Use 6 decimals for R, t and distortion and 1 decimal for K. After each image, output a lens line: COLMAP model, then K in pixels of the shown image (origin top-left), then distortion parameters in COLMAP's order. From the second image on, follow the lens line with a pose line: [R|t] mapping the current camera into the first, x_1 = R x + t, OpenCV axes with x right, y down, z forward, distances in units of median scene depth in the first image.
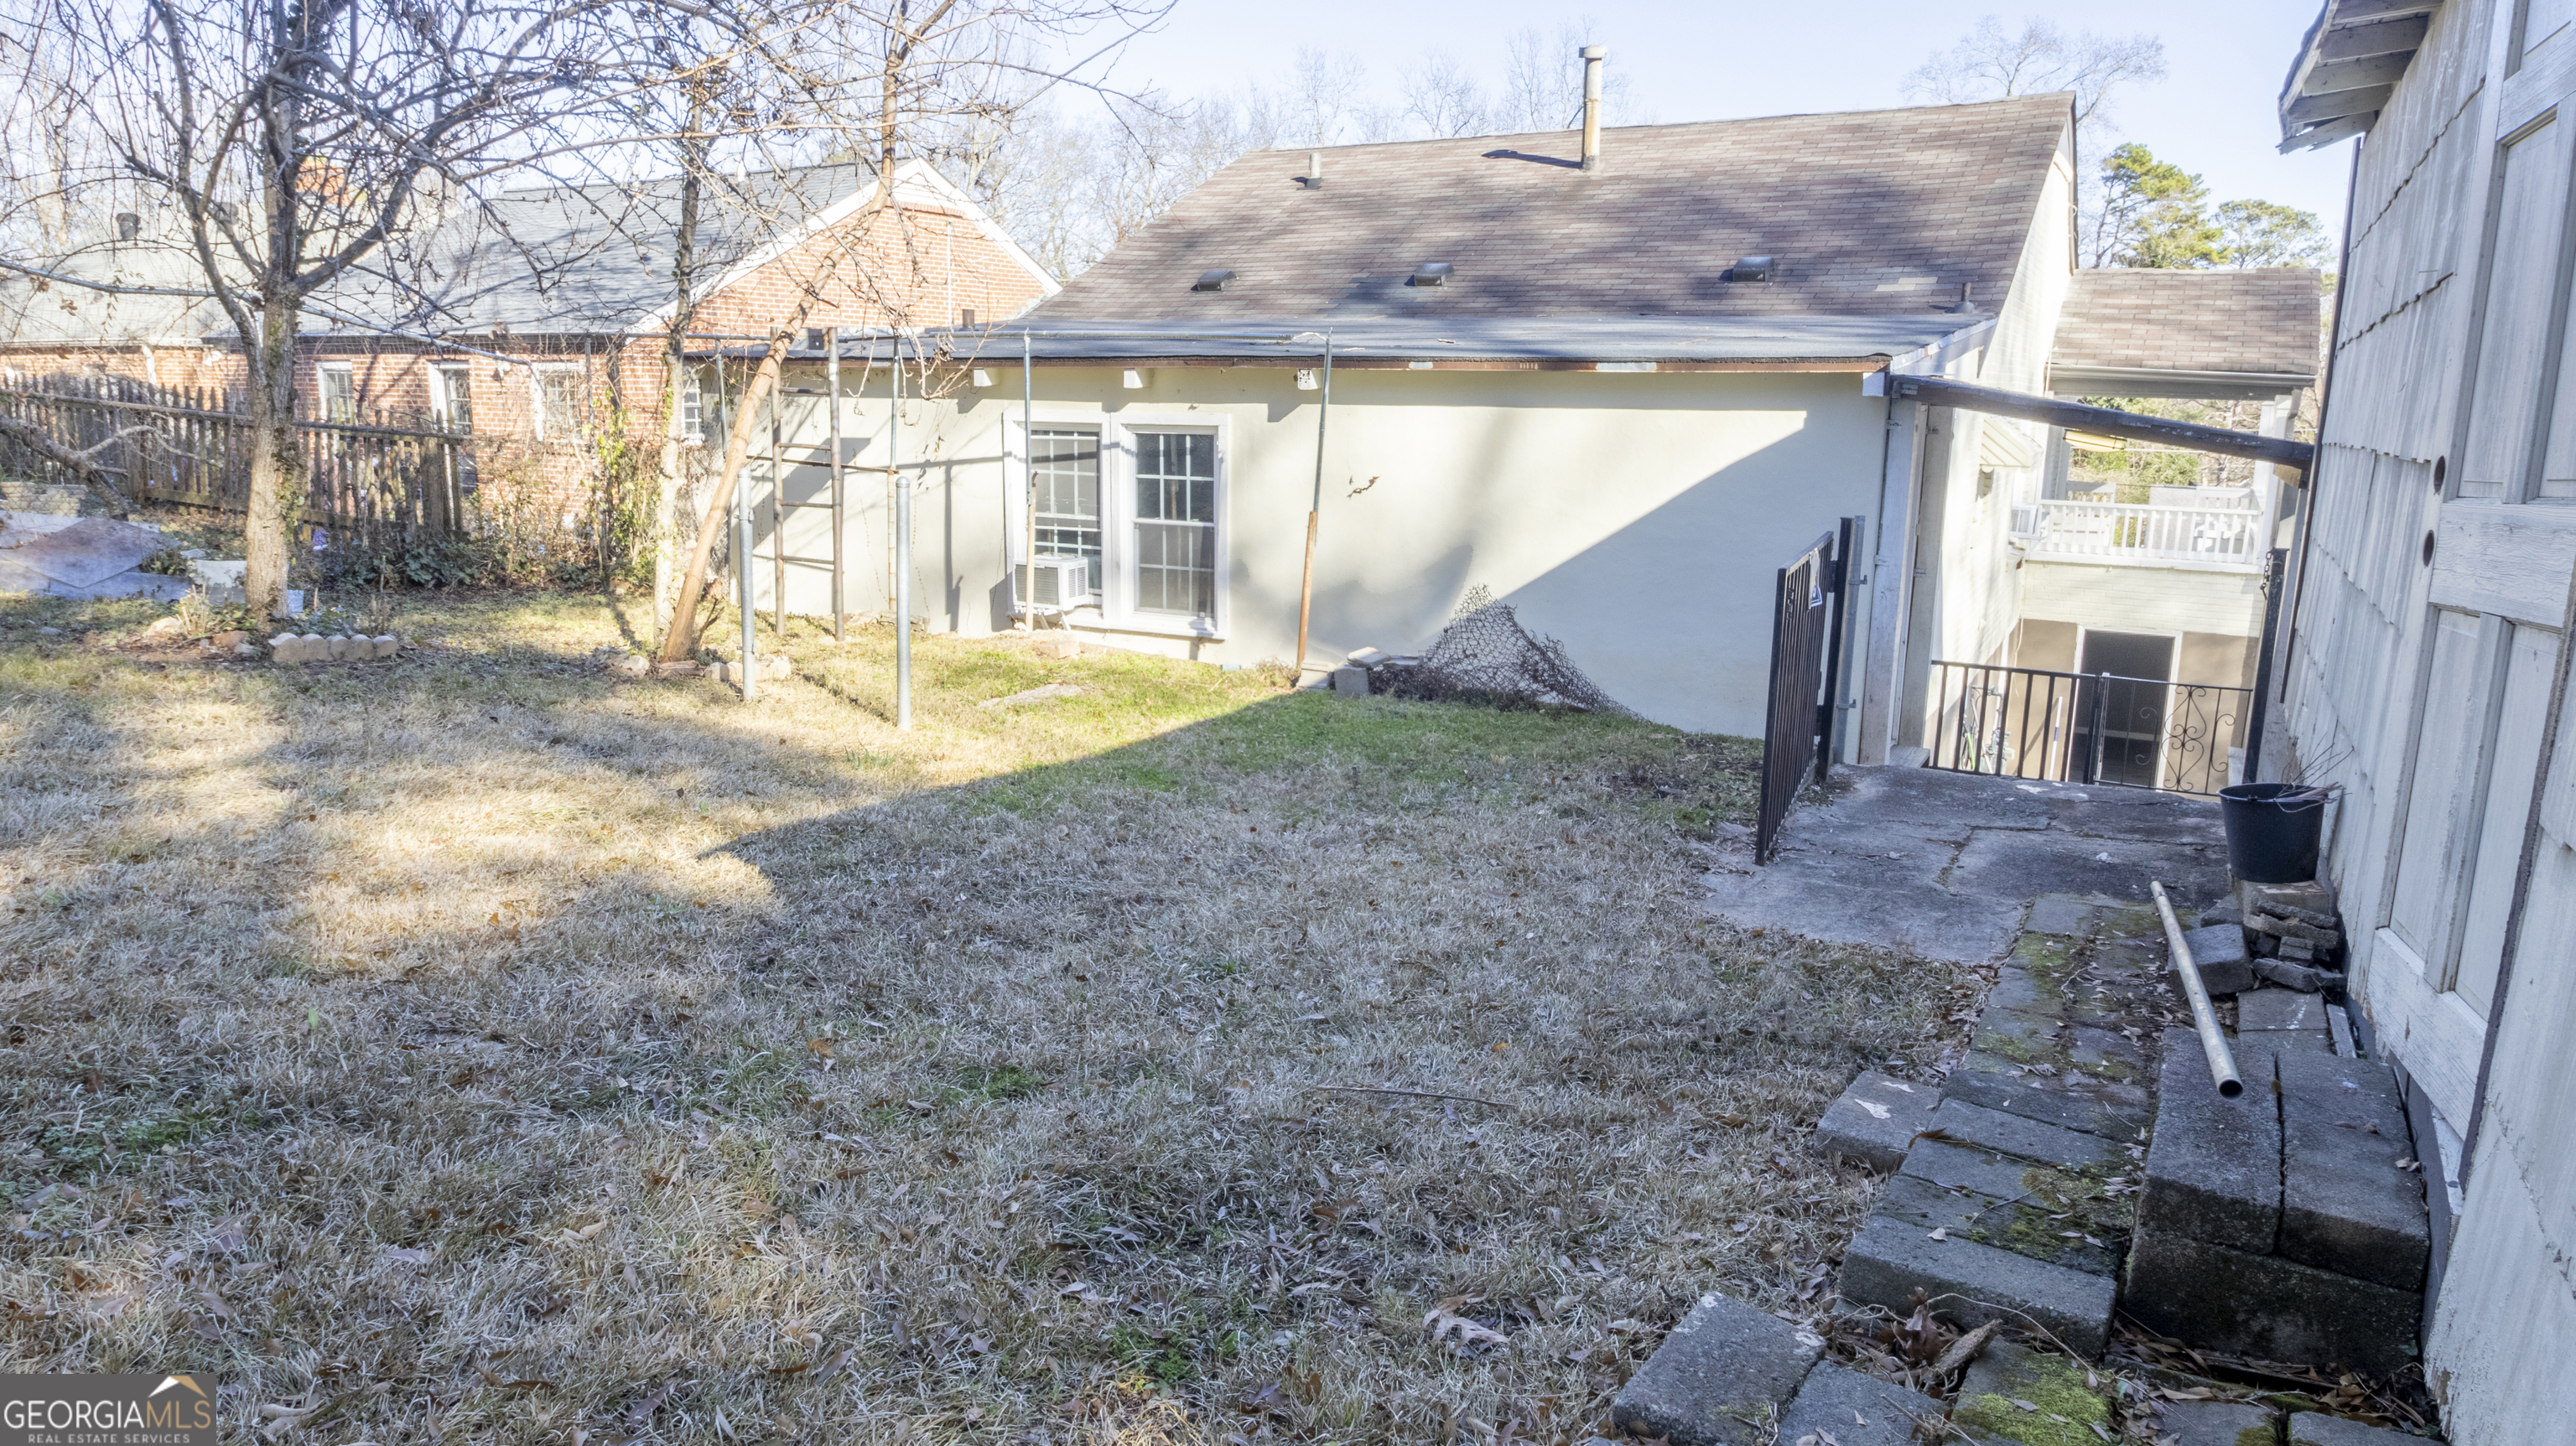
lens RADIAL K [[1602.7, 0, 1295.1], [0, 1602.7, 732.7], [0, 0, 1]] dist [-0.027537, 0.000187]
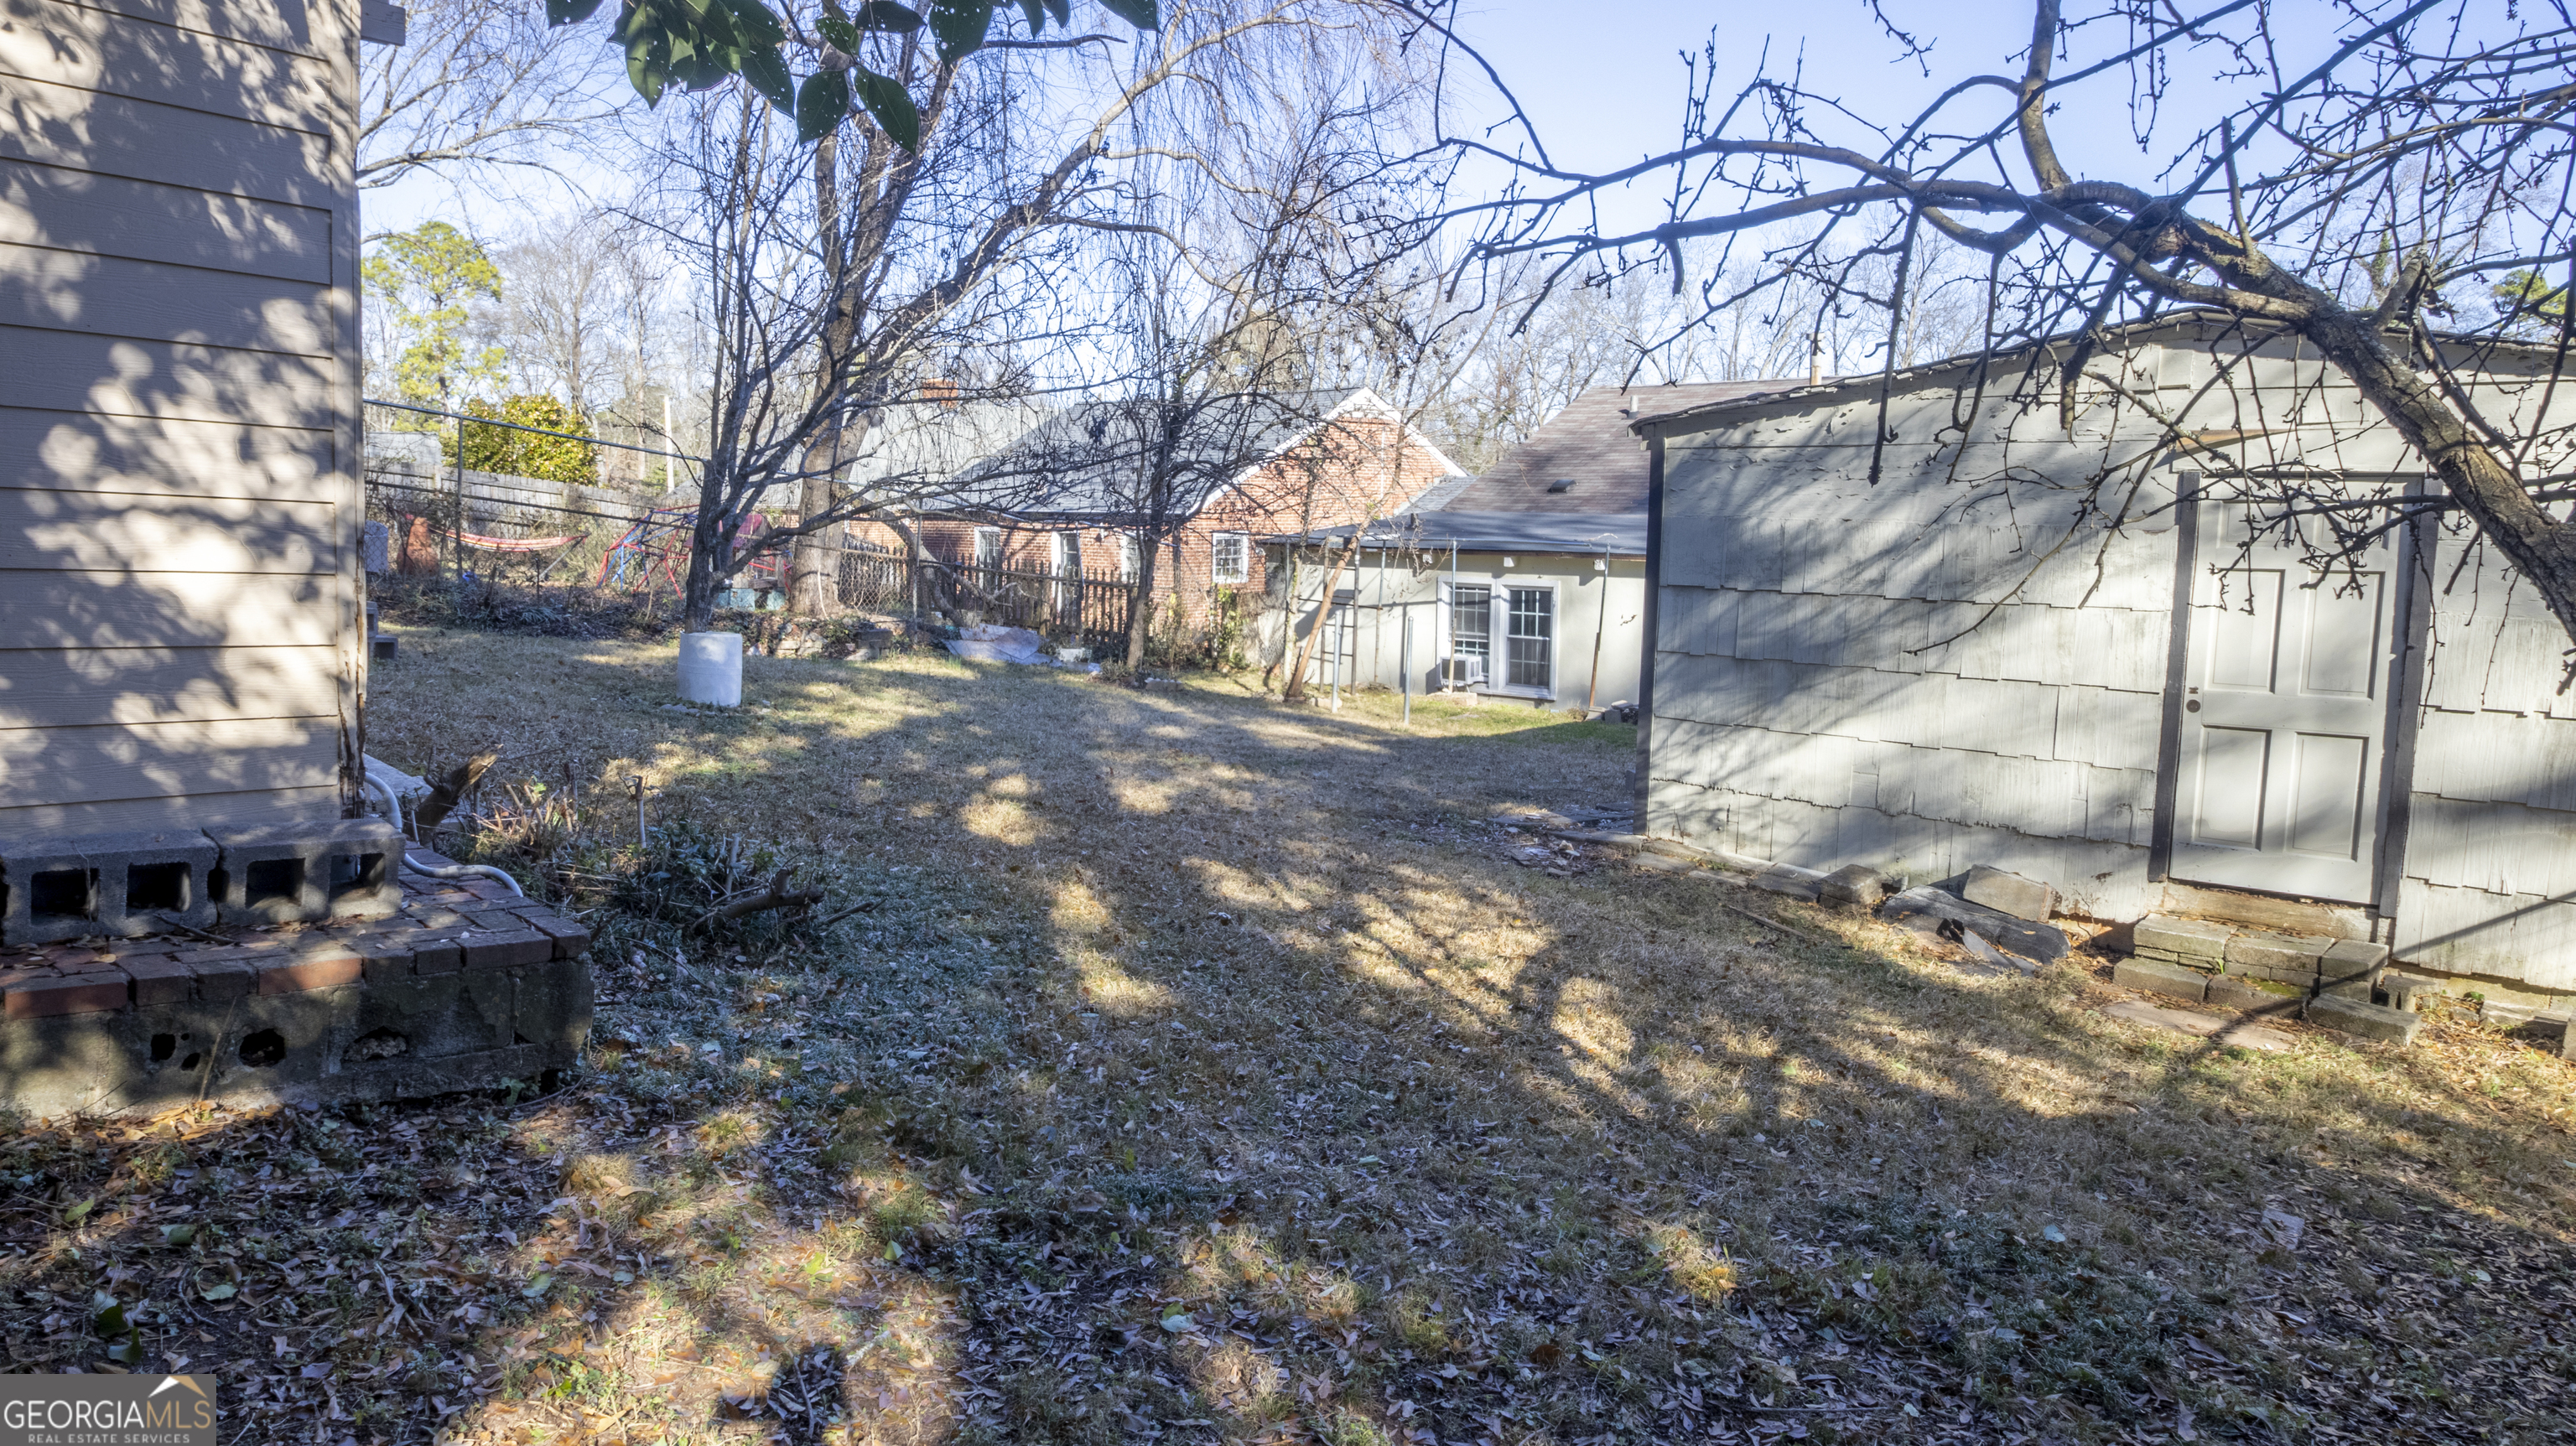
lens RADIAL K [[1602.7, 0, 1295.1], [0, 1602.7, 732.7], [0, 0, 1]] dist [-0.027537, 0.000187]
pose [[0.974417, 0.025152, -0.223334, 0.074732], [-0.041668, 0.996708, -0.069554, 0.114108], [0.220850, 0.077080, 0.972257, -0.818895]]
